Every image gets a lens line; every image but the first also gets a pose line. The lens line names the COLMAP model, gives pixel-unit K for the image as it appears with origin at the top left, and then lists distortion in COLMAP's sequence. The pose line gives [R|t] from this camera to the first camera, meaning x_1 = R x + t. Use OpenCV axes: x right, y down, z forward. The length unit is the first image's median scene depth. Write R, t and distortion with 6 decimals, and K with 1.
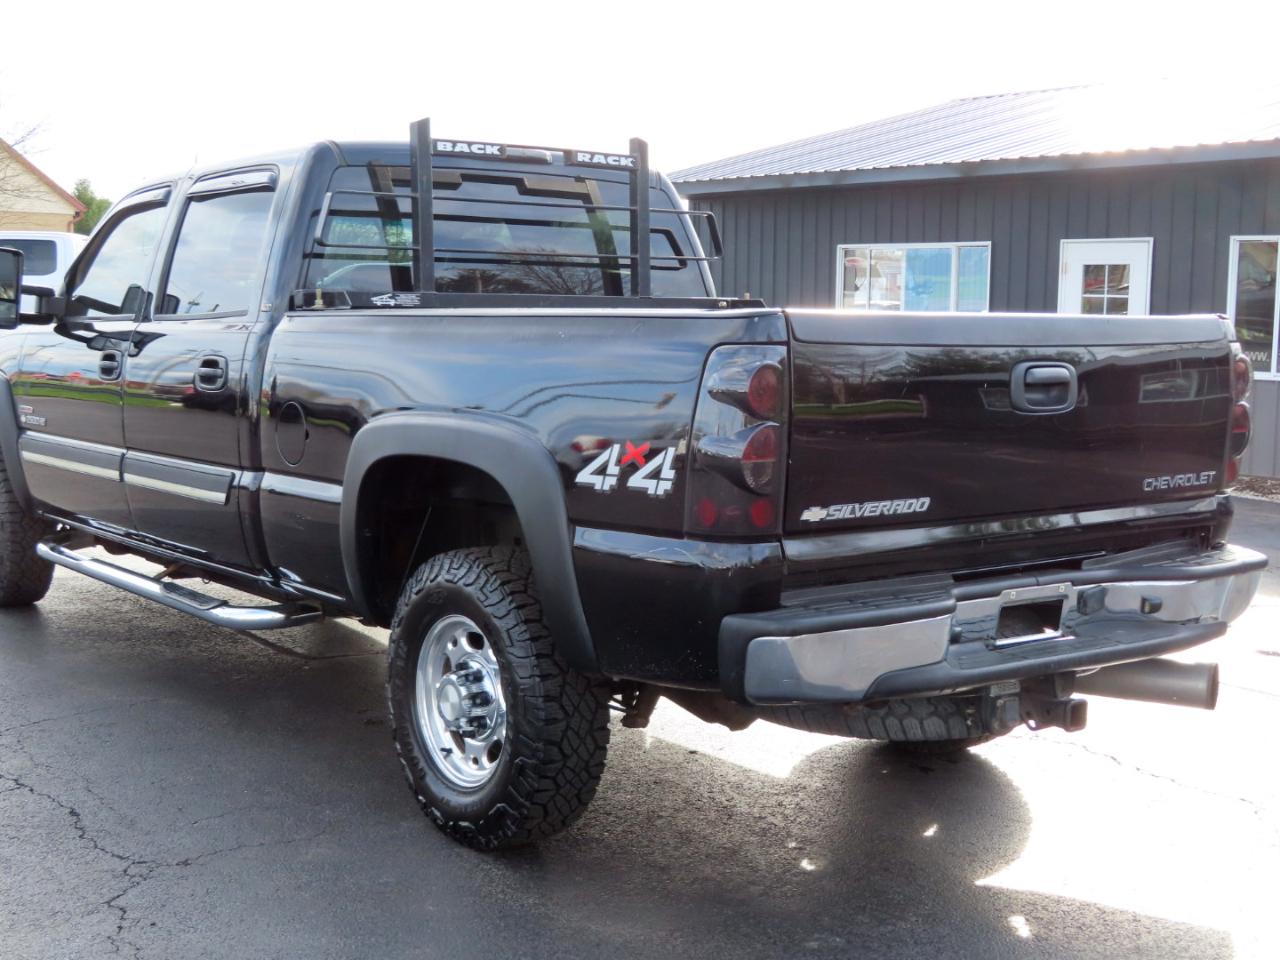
lens RADIAL K [[1455.8, 0, 640.0], [0, 1455.8, 480.0], [0, 0, 1]] dist [-0.036398, 0.003636]
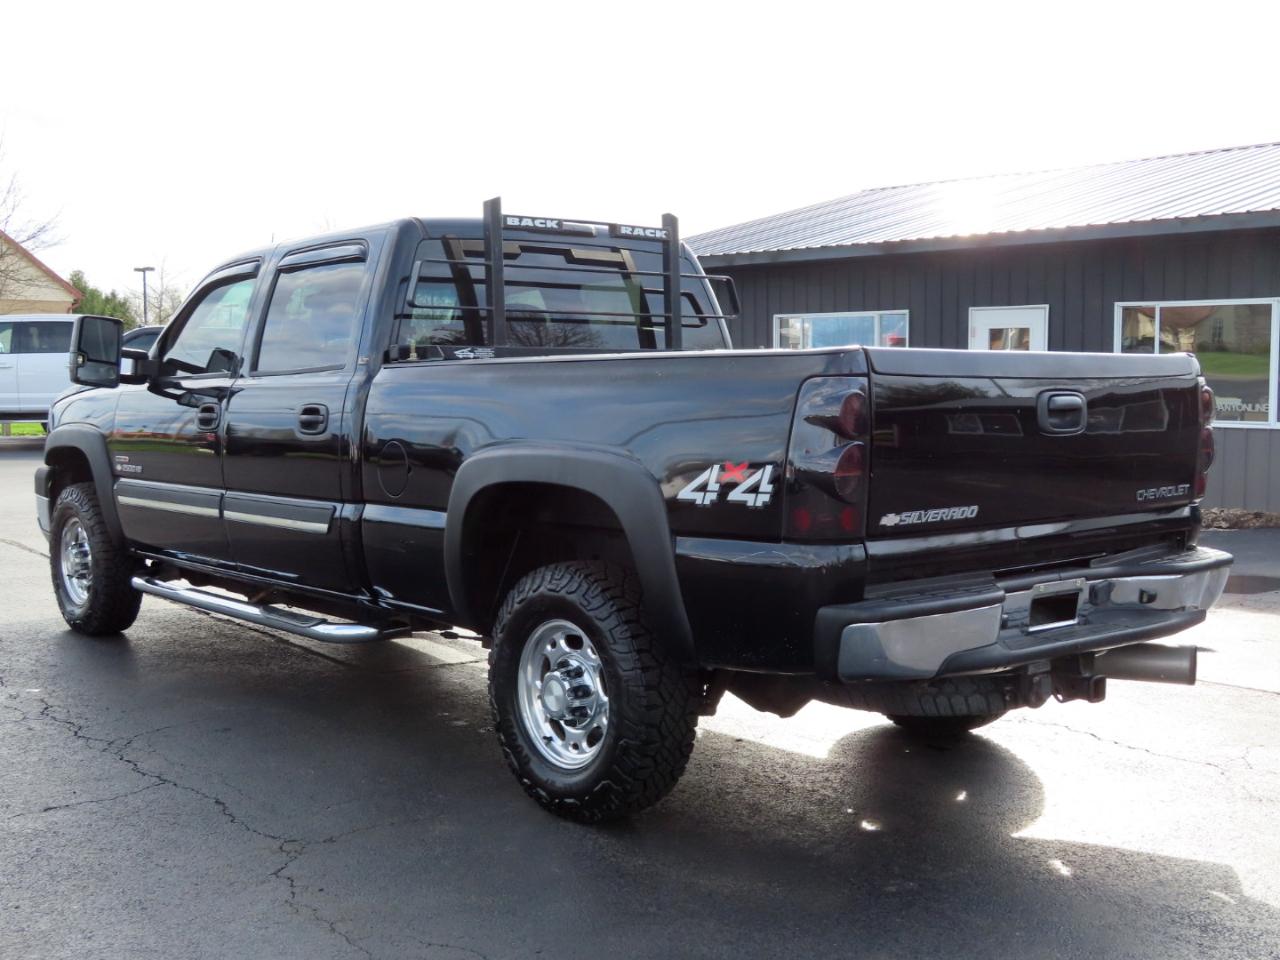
lens RADIAL K [[1287.1, 0, 640.5], [0, 1287.1, 484.6], [0, 0, 1]] dist [-0.067812, 0.001907]
pose [[0.998919, -0.018430, 0.042666, -0.099018], [0.019824, 0.999276, -0.032469, 0.019428], [-0.042037, 0.033280, 0.998562, -0.025033]]
